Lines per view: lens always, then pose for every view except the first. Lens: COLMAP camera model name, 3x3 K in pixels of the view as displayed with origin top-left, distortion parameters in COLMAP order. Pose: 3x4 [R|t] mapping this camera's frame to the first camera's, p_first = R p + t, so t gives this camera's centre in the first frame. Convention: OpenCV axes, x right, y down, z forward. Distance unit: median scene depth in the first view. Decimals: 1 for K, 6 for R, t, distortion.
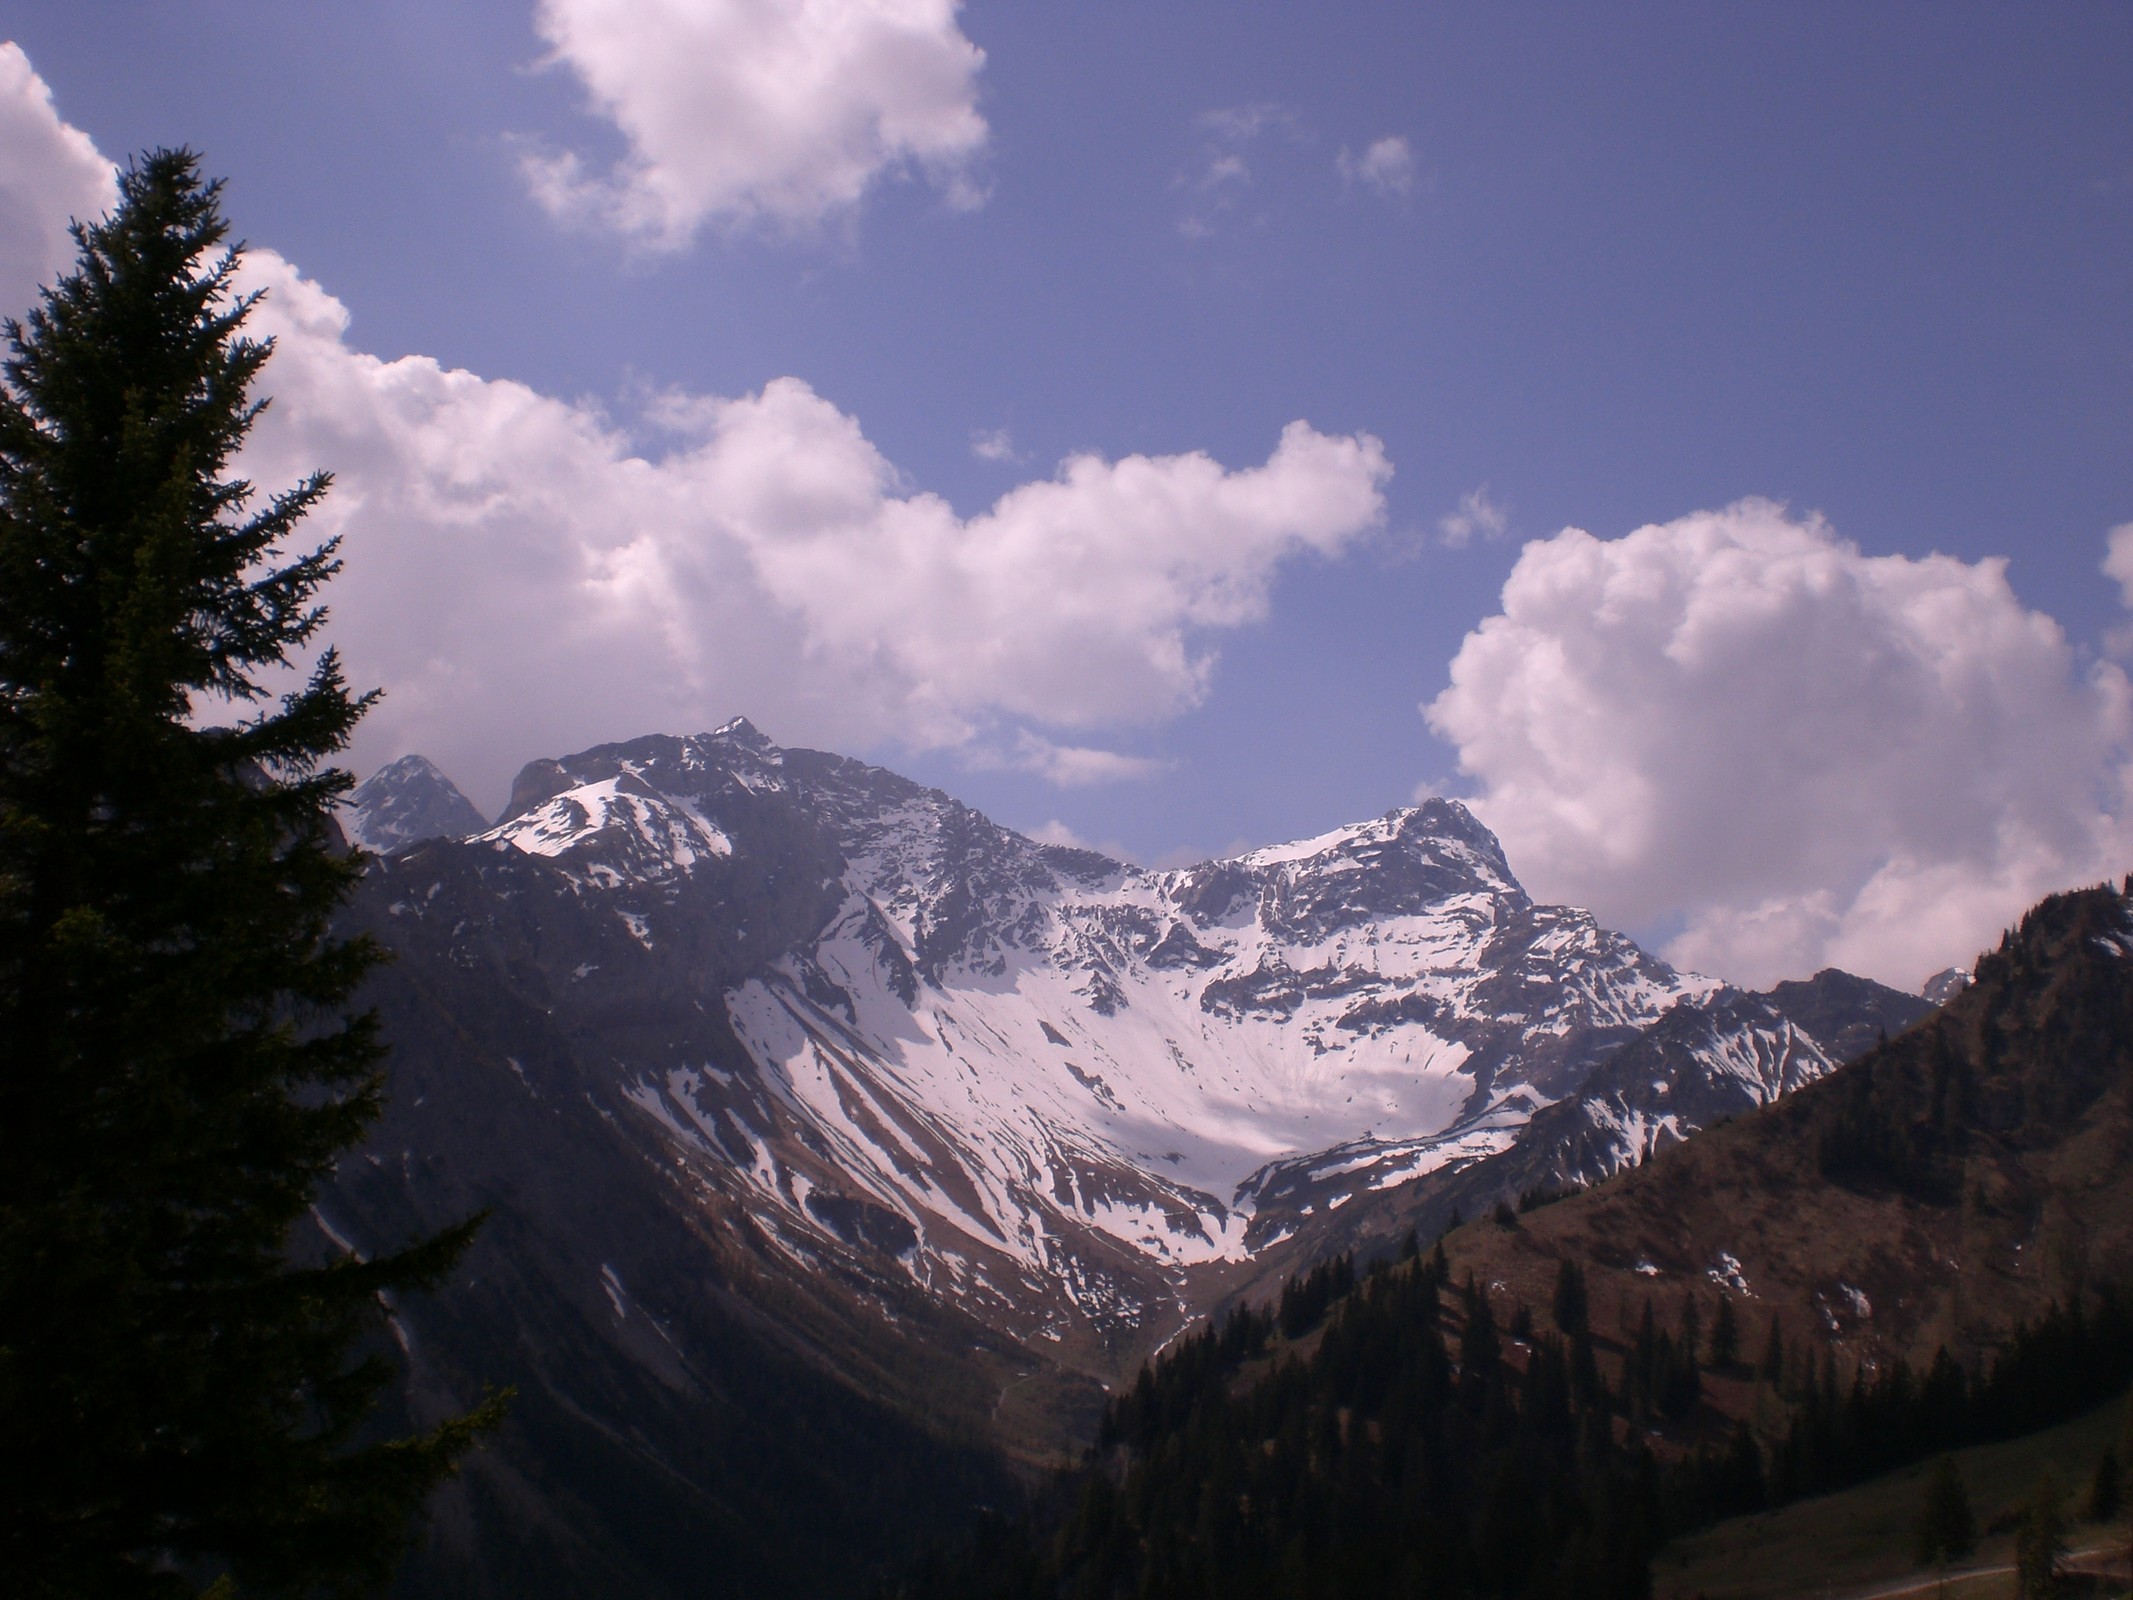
lens RADIAL K [[2364.7, 0, 1066.1], [0, 2364.7, 775.4], [0, 0, 1]] dist [-0.087185, -0.160909]
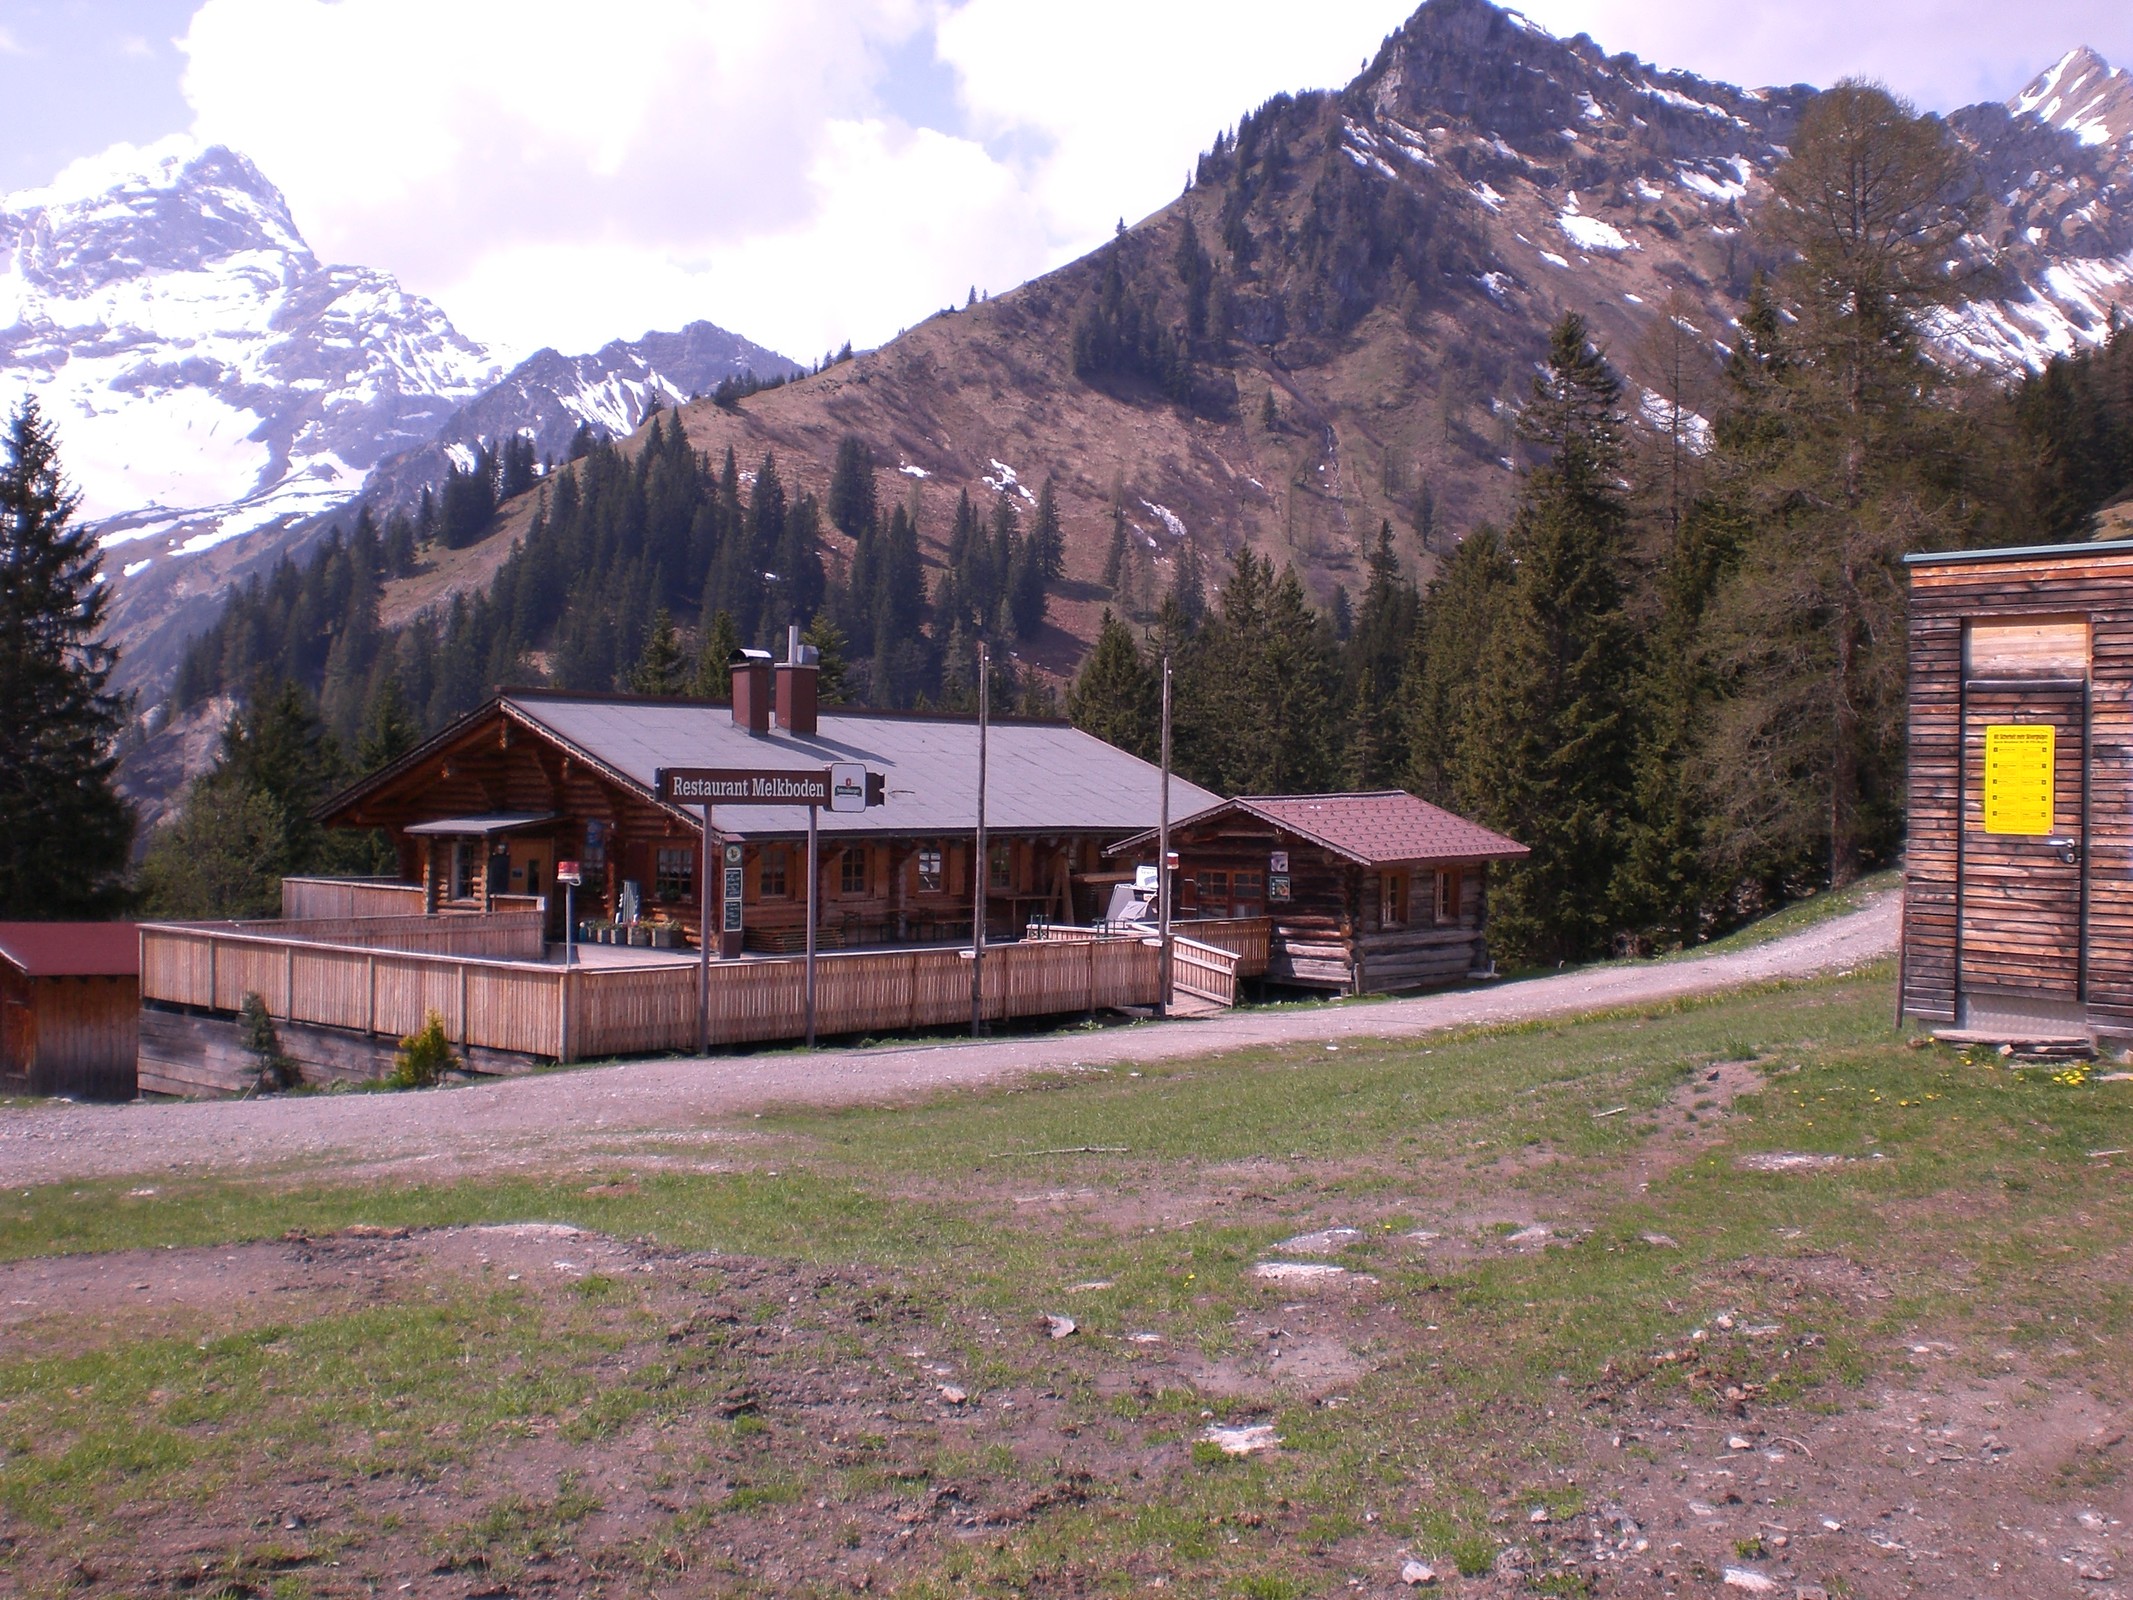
lens RADIAL K [[2348.6, 0, 1051.4], [0, 2348.6, 792.7], [0, 0, 1]] dist [-0.068842, -0.195585]
pose [[0.863553, -0.035678, 0.502995, -0.090044], [-0.090983, 0.970098, 0.225013, 0.120199], [-0.495983, -0.240075, 0.834485, 0.273601]]
